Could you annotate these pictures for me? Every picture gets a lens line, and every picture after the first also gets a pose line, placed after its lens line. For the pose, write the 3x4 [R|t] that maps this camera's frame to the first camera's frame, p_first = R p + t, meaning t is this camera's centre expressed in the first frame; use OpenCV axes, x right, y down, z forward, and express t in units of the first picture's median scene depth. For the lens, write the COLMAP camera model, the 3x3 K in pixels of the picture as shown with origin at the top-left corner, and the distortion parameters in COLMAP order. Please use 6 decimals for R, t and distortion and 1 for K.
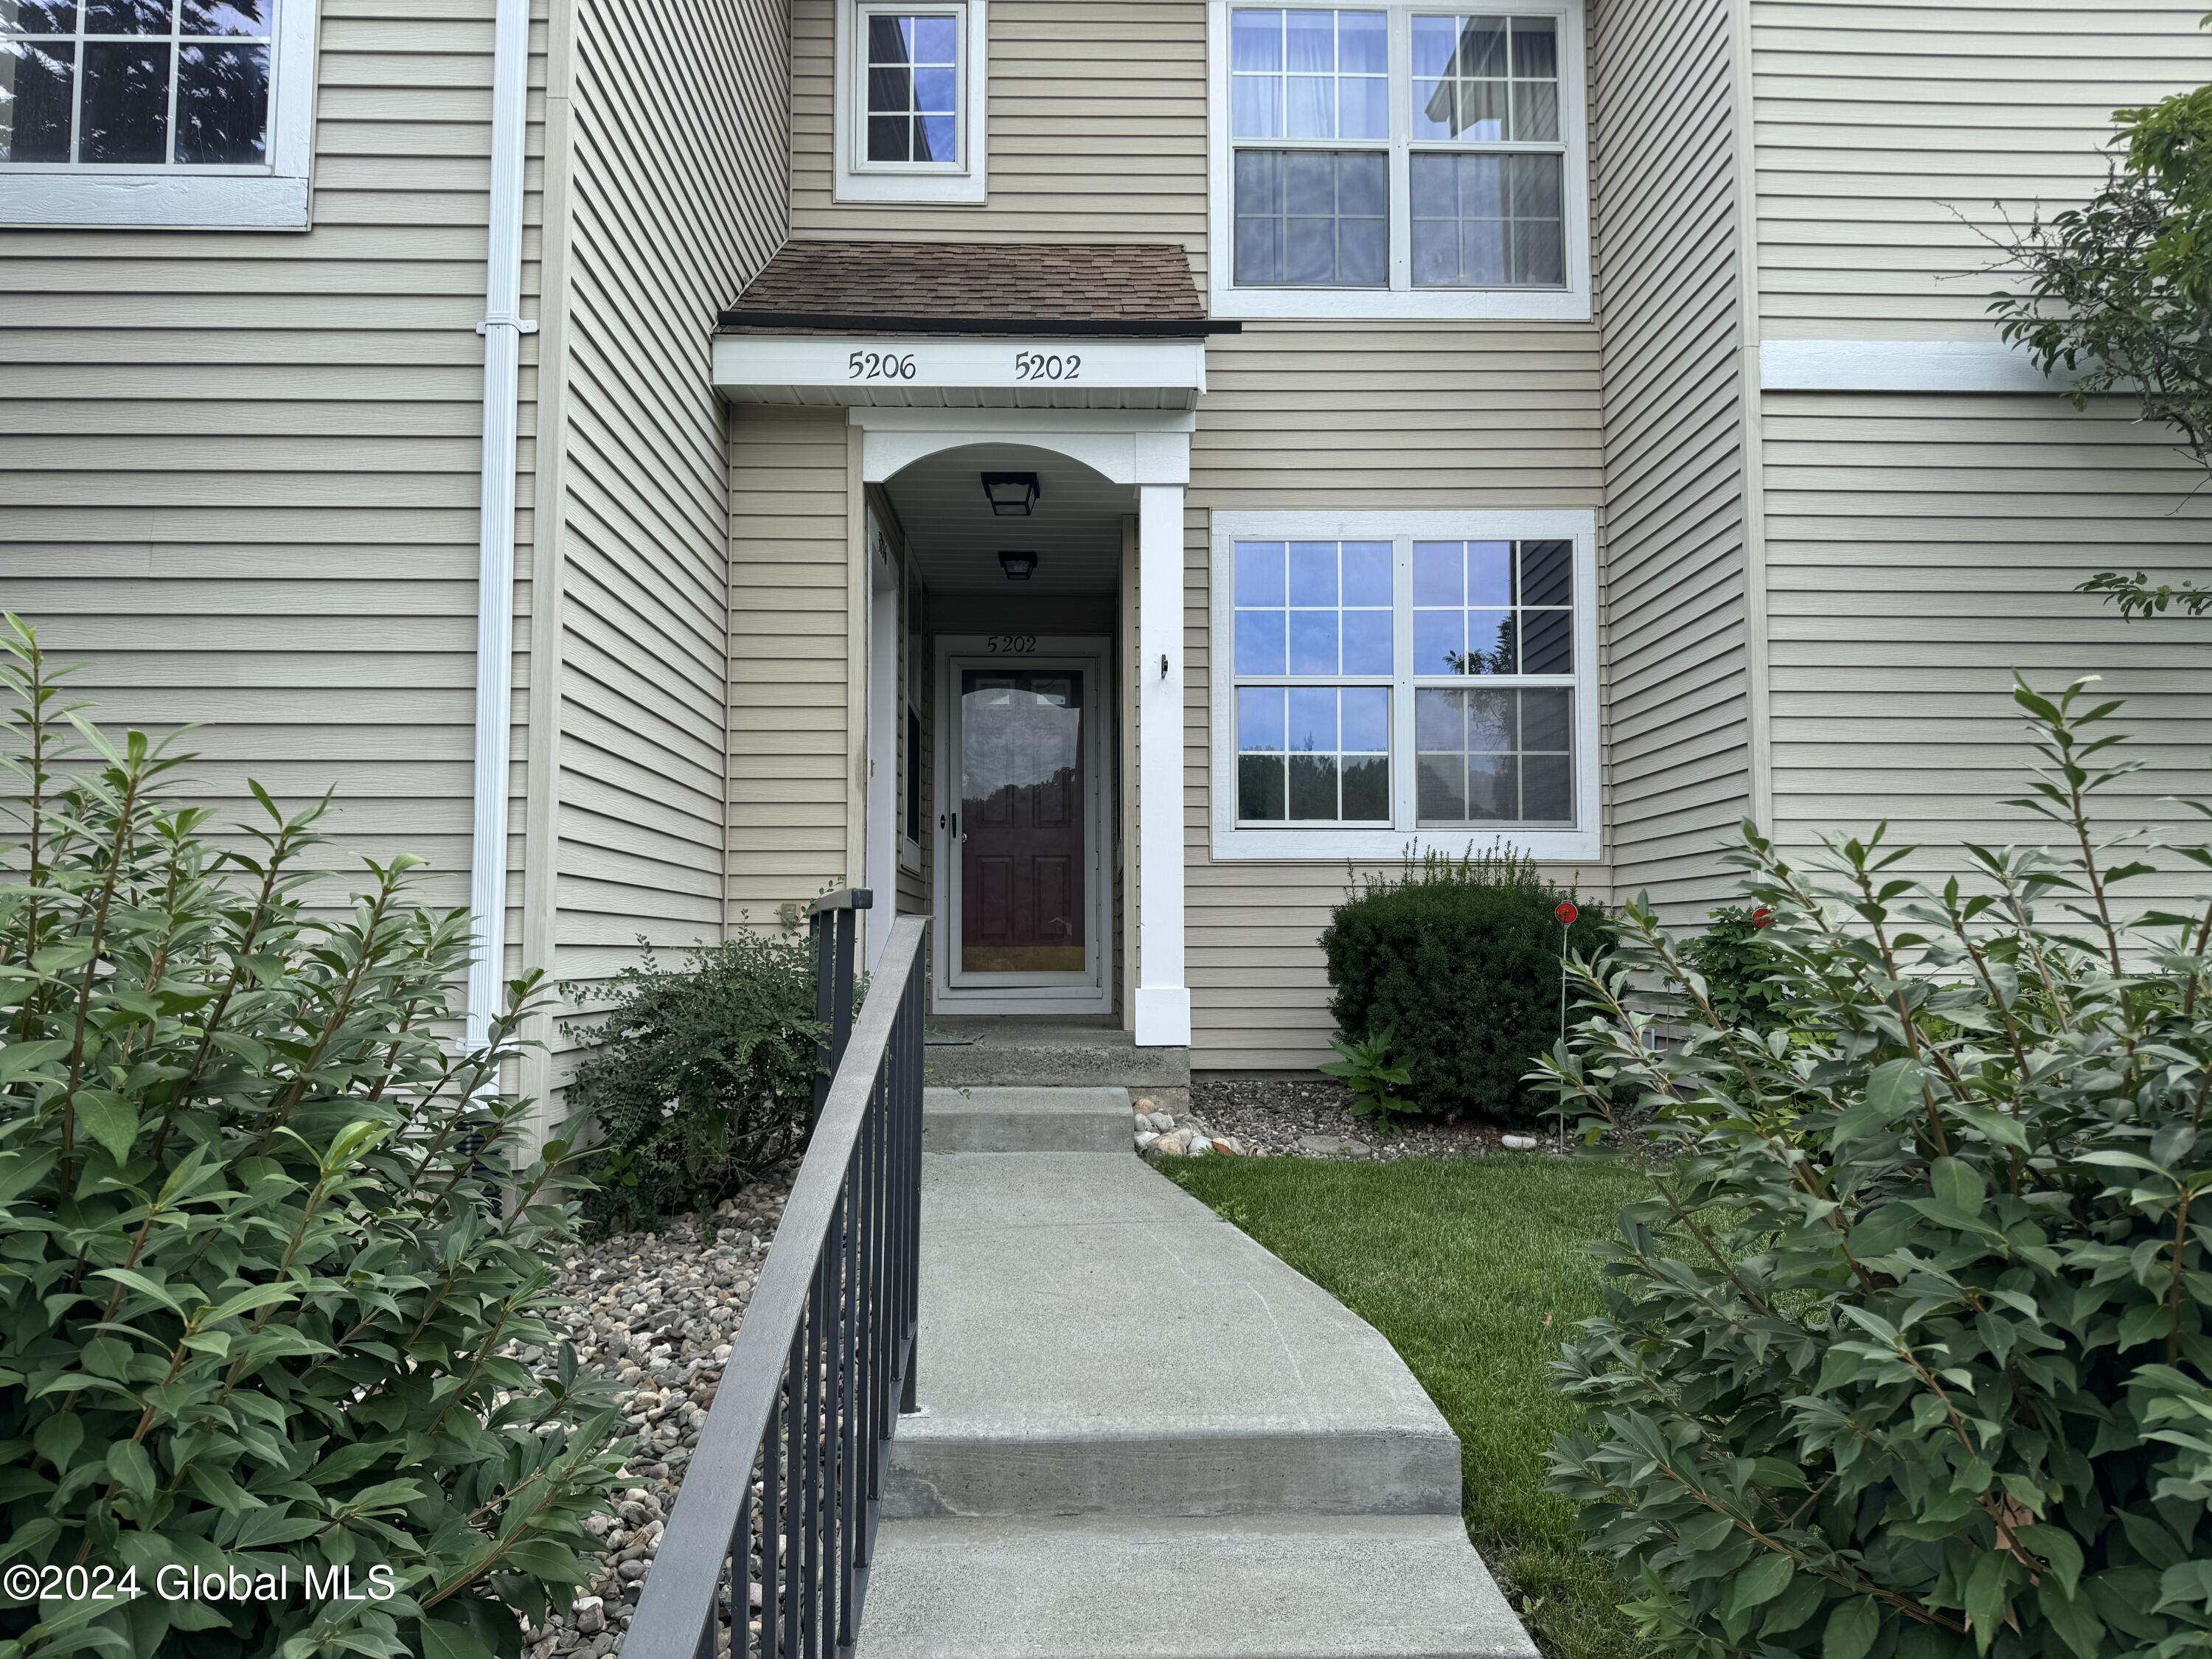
lens RADIAL K [[1565.0, 0, 1113.4], [0, 1565.0, 842.8], [0, 0, 1]] dist [0.008856, -0.002876]
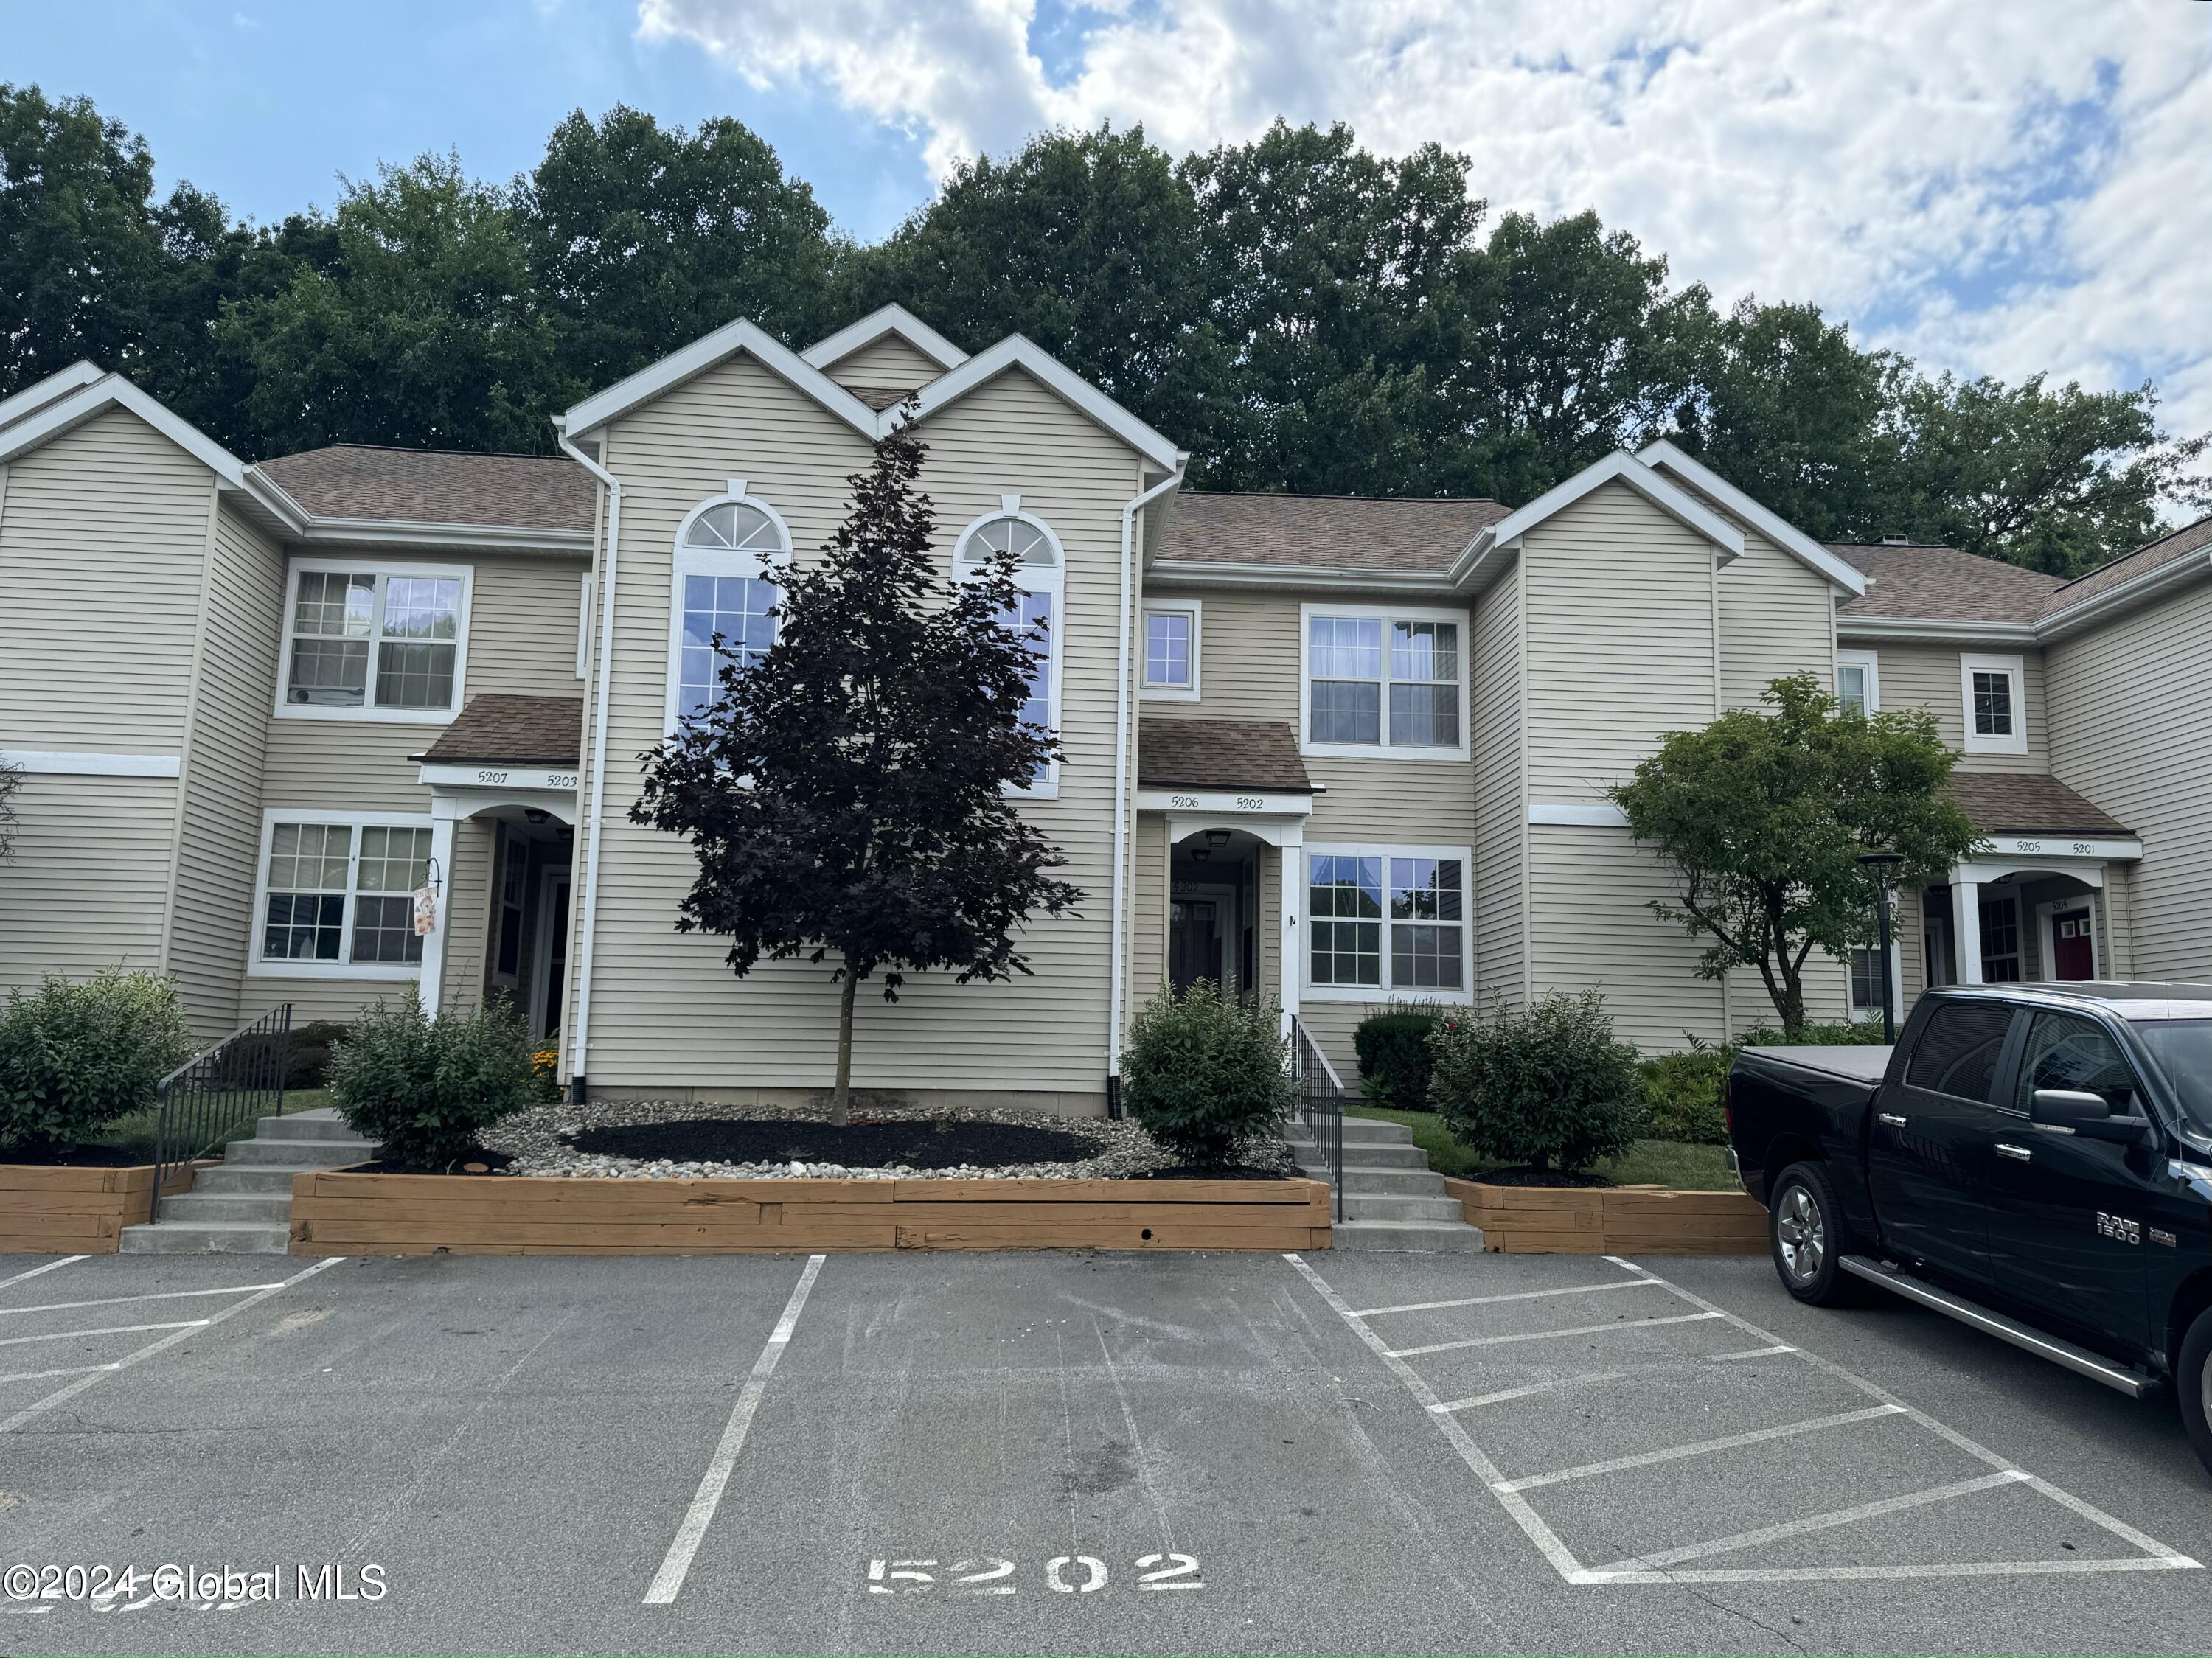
lens RADIAL K [[1564.9, 0, 1096.0], [0, 1564.9, 822.2], [0, 0, 1]] dist [0.008856, -0.002876]
pose [[0.999403, 0.026010, 0.022755, -0.284632], [-0.023730, 0.995165, -0.095302, -0.022854], [-0.025124, 0.094705, 0.995188, -1.233381]]
